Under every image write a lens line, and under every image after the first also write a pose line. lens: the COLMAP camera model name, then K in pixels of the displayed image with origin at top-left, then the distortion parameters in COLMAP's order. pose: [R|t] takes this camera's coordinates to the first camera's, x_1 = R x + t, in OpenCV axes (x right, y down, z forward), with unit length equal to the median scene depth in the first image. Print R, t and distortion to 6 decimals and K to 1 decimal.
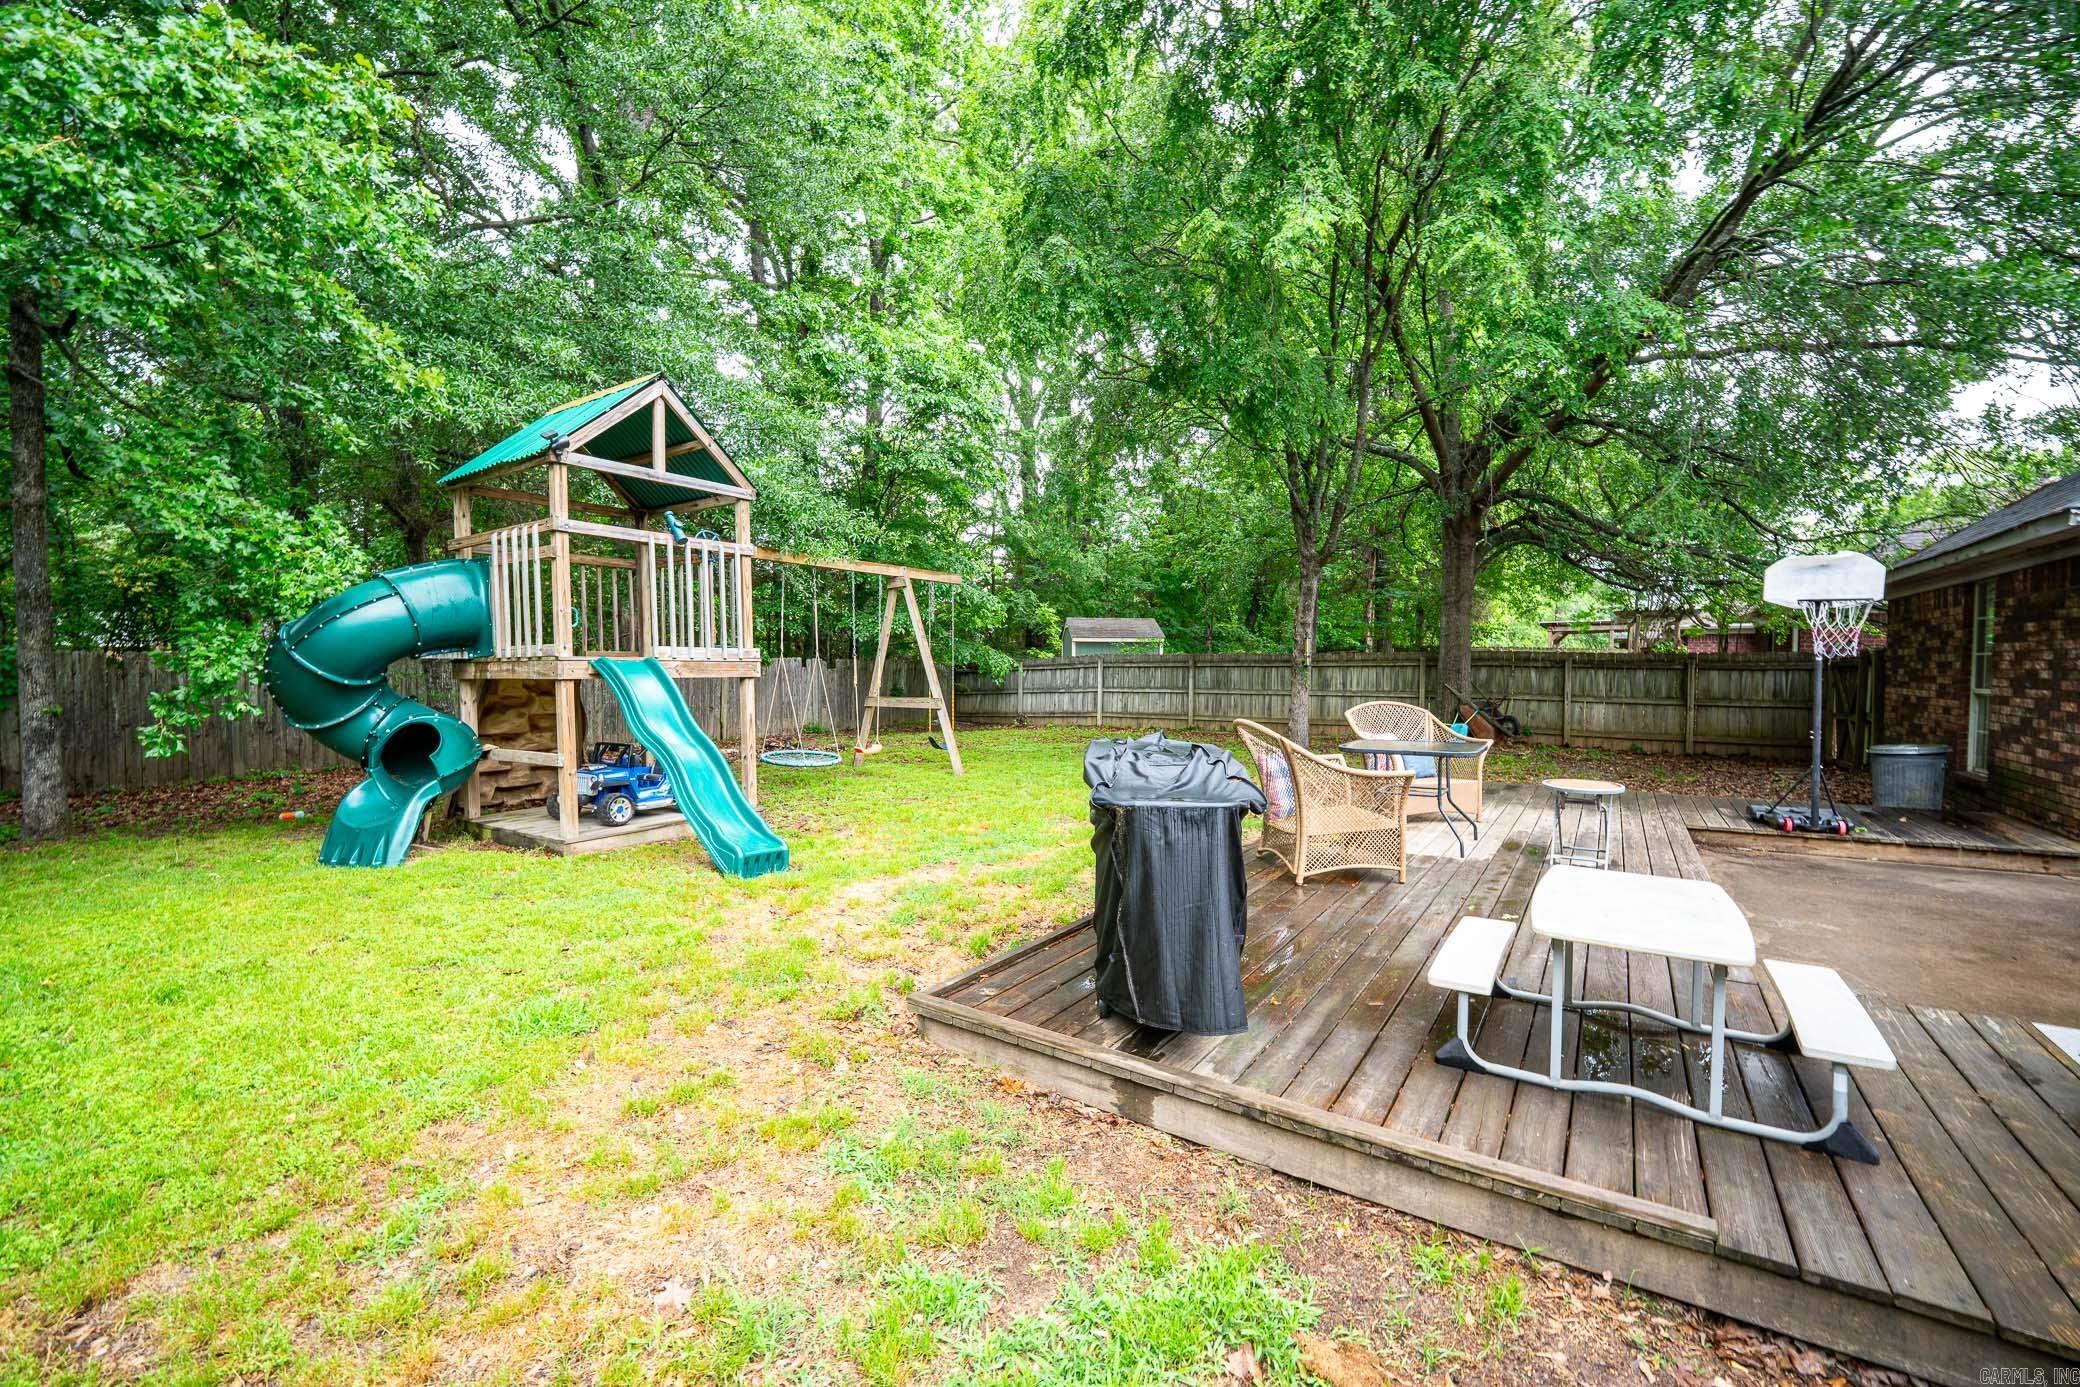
lens RADIAL K [[853.1, 0, 1047.6], [0, 853.1, 692.7], [0, 0, 1]] dist [-0.004515, -0.000210]
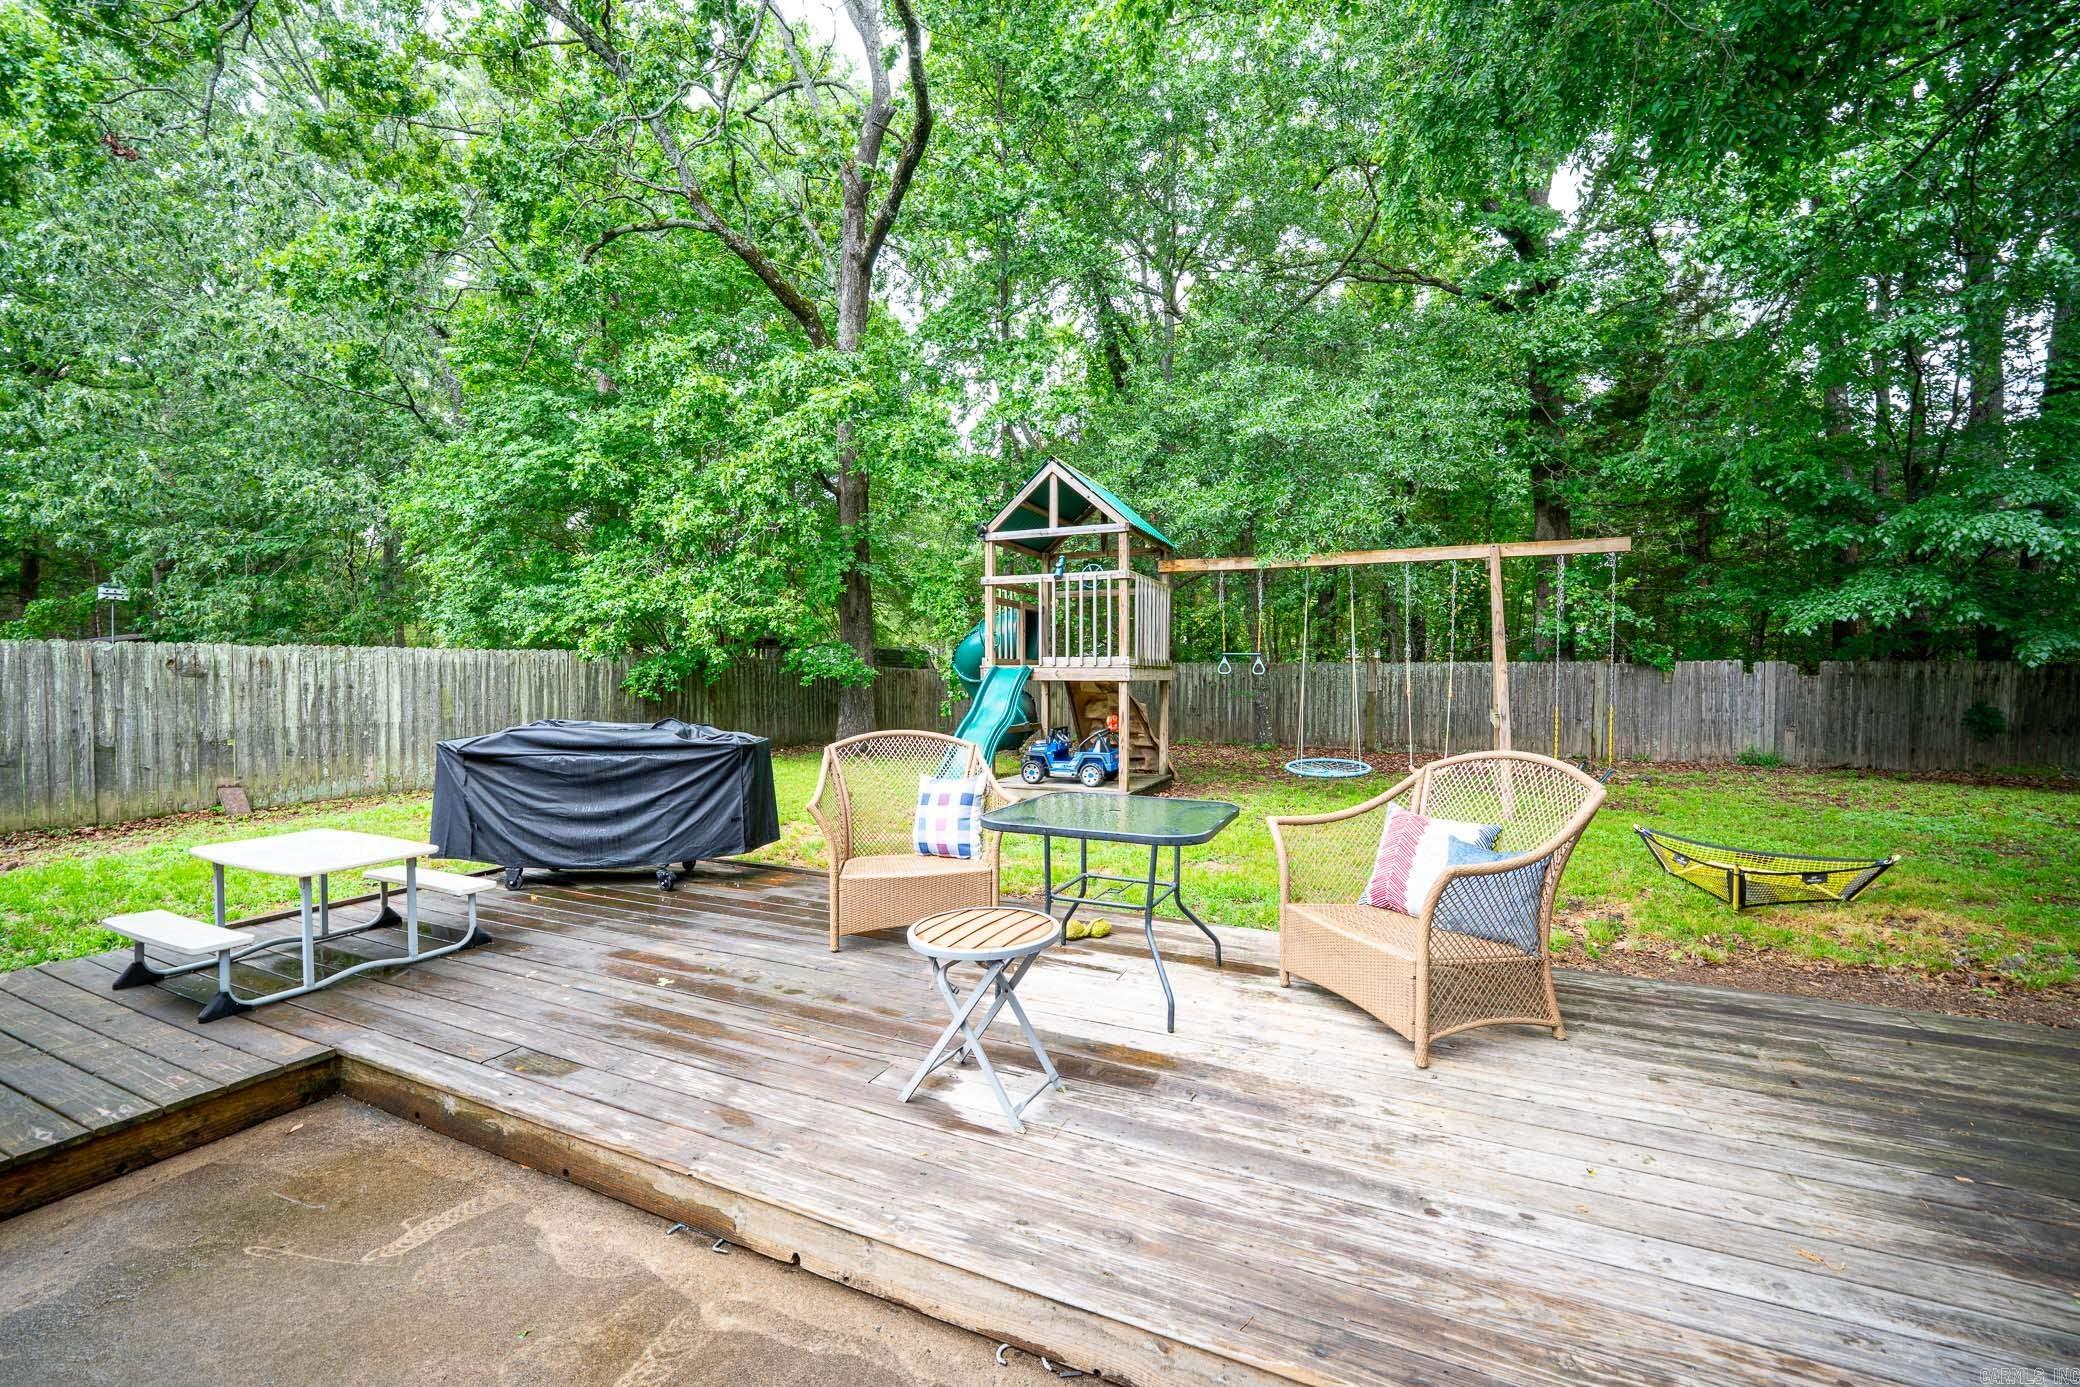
lens RADIAL K [[853.1, 0, 1041.4], [0, 853.1, 685.1], [0, 0, 1]] dist [-0.004515, -0.000210]
pose [[0.143848, 0.014529, -0.989493, 0.879967], [-0.029934, 0.999499, 0.010324, -0.023438], [0.989147, 0.028135, 0.144211, 0.780783]]
